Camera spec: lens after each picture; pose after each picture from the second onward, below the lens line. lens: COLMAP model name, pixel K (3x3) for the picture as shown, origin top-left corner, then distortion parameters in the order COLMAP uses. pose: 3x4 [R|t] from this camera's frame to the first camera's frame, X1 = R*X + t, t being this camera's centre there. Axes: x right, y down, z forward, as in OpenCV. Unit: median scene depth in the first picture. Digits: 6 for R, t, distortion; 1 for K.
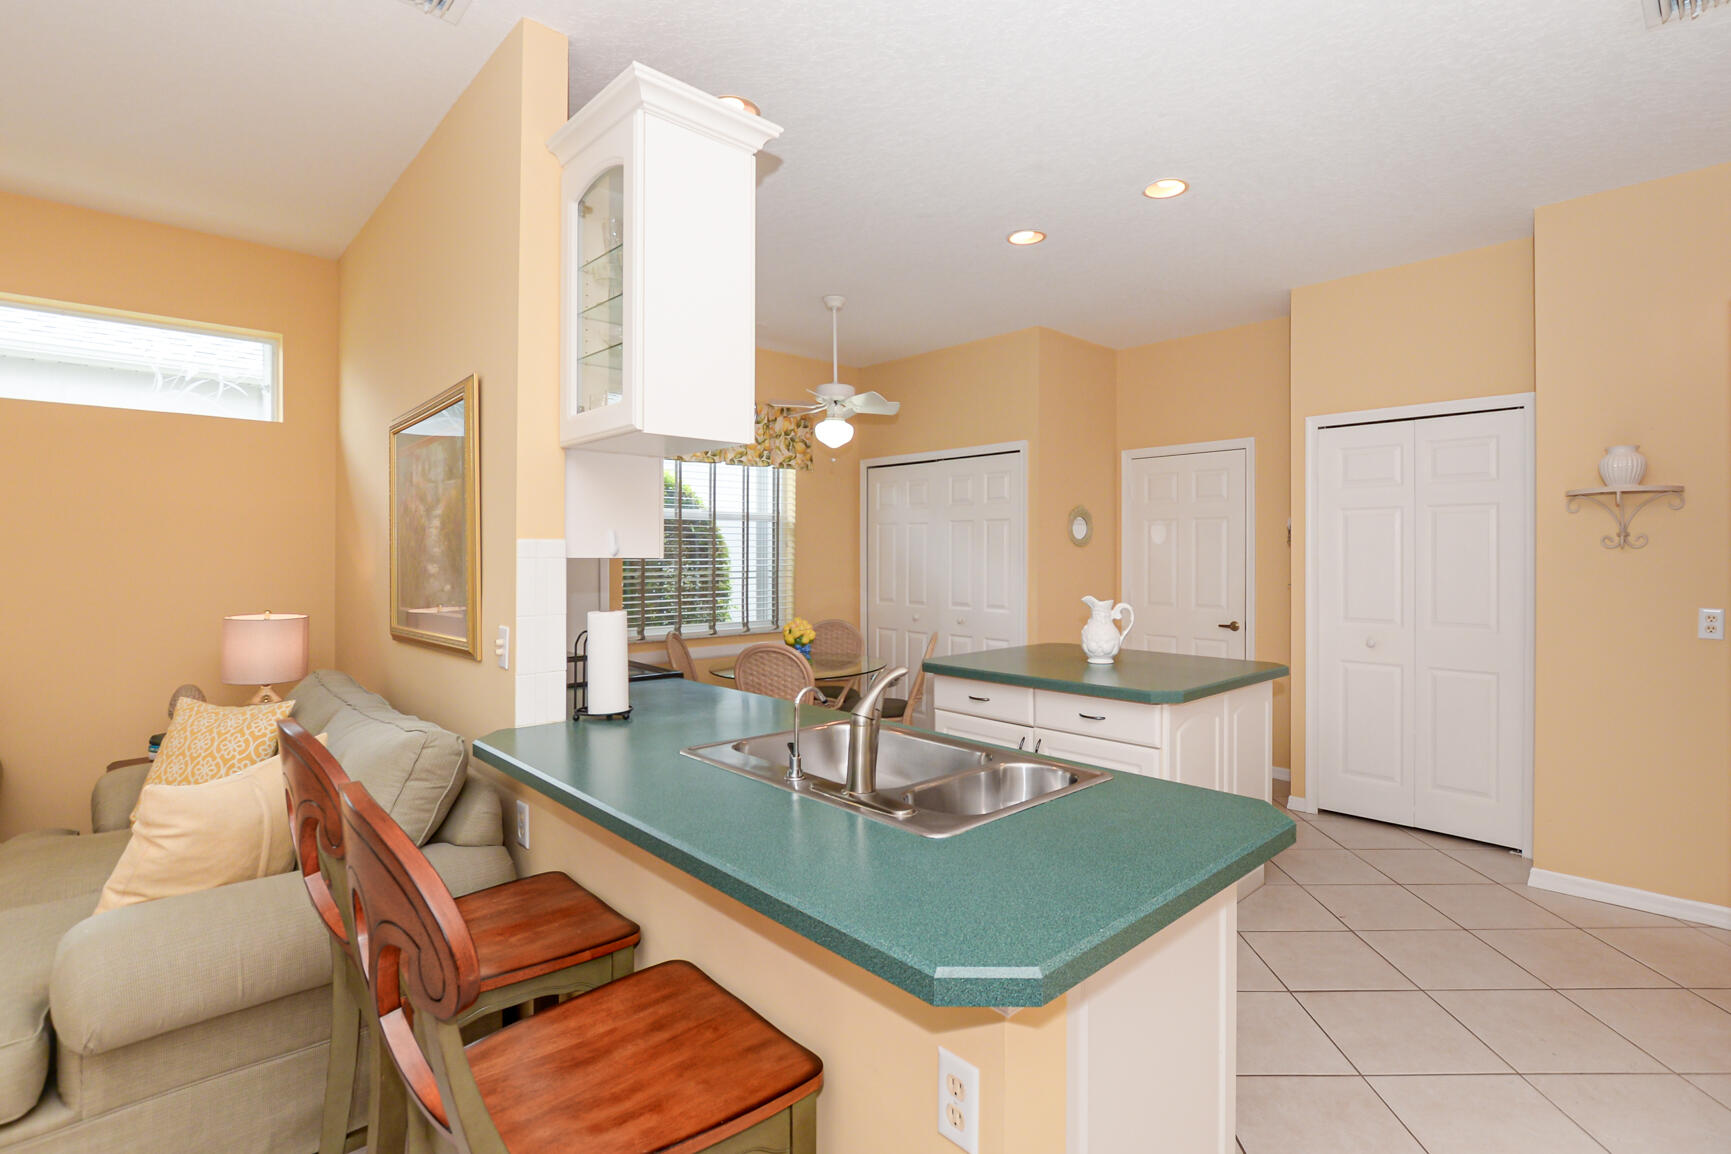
lens RADIAL K [[804.9, 0, 907.9], [0, 804.9, 558.8], [0, 0, 1]] dist [-0.000811, -0.000594]
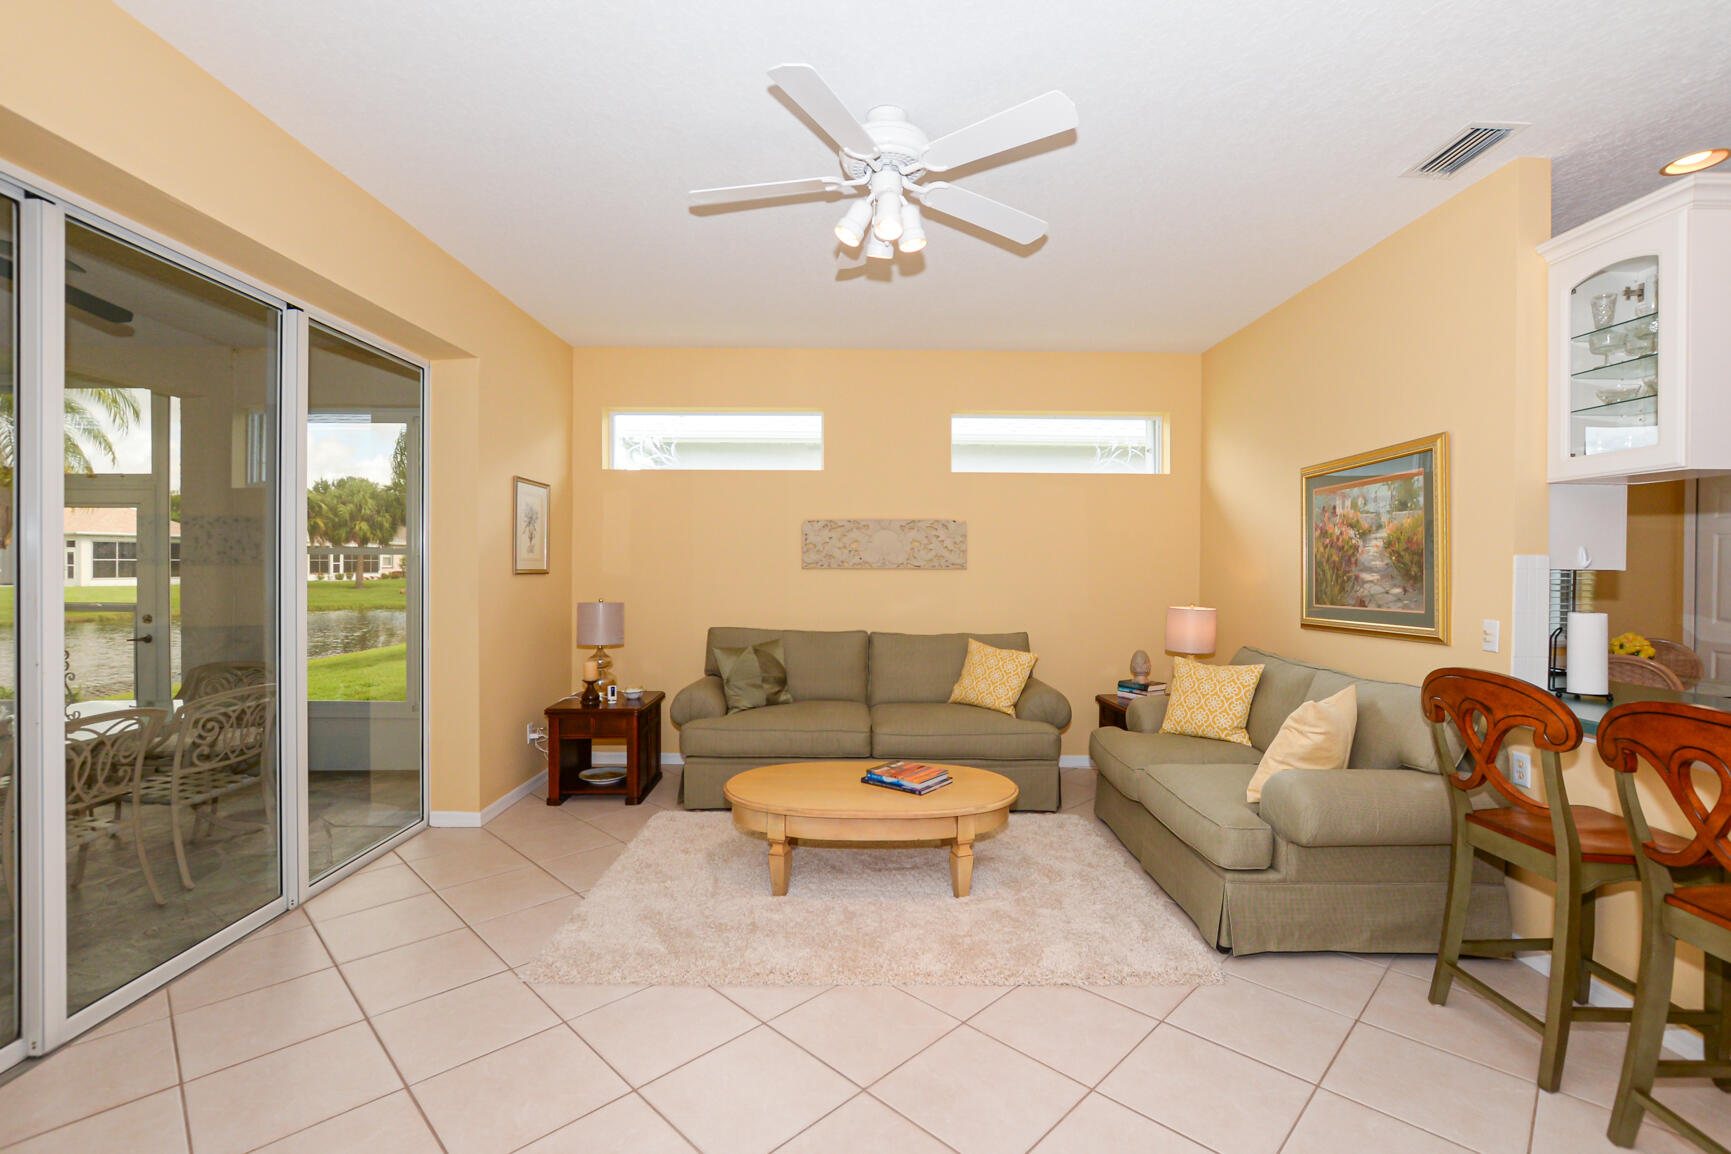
lens RADIAL K [[774.9, 0, 859.6], [0, 774.9, 574.1], [0, 0, 1]] dist [-0.014741, 0.001852]
pose [[0.720989, 0.008272, -0.692897, -0.321068], [-0.003876, 0.999961, 0.007904, 0.001122], [0.692936, -0.003013, 0.720993, -0.546228]]
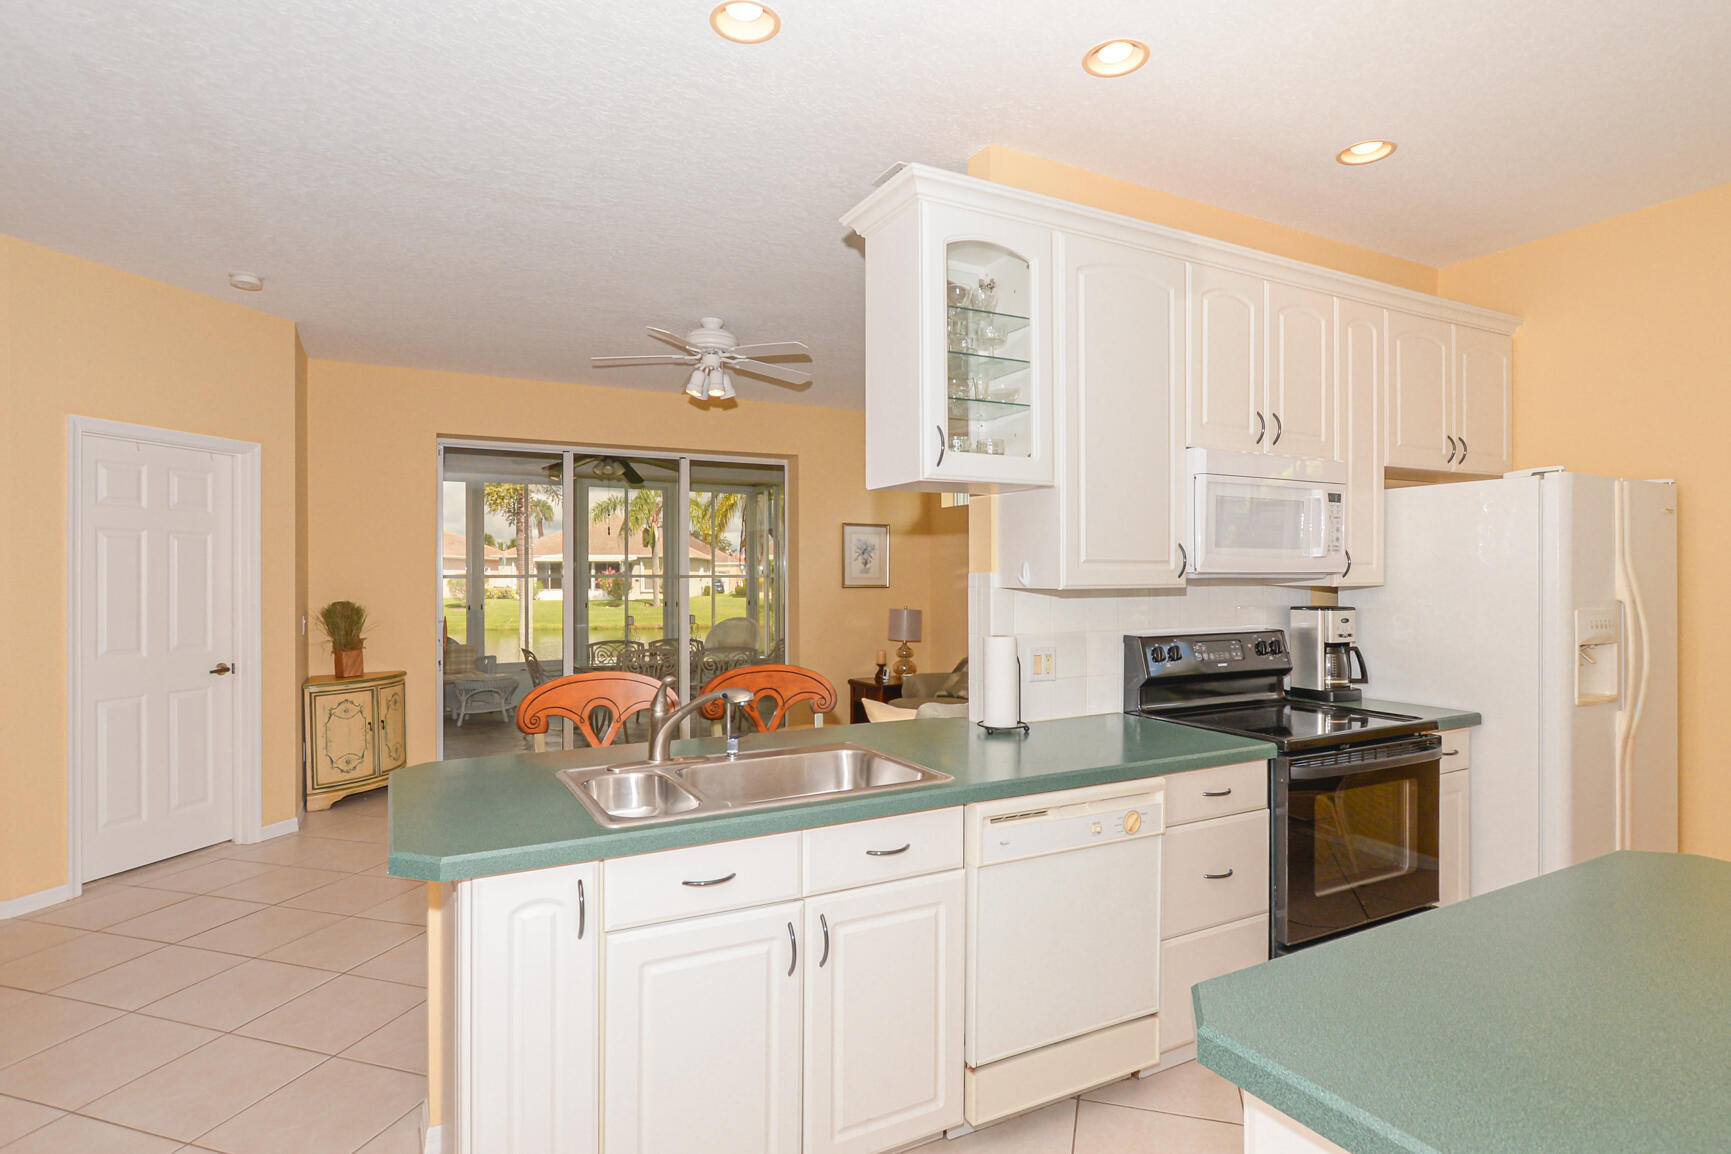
lens RADIAL K [[877.7, 0, 872.6], [0, 877.7, 579.8], [0, 0, 1]] dist [-0.017660, 0.000397]
pose [[-0.250407, 0.000064, -0.968141, 0.750069], [-0.001248, 0.999999, 0.000389, -0.011474], [0.968140, 0.001306, -0.250407, 0.973366]]
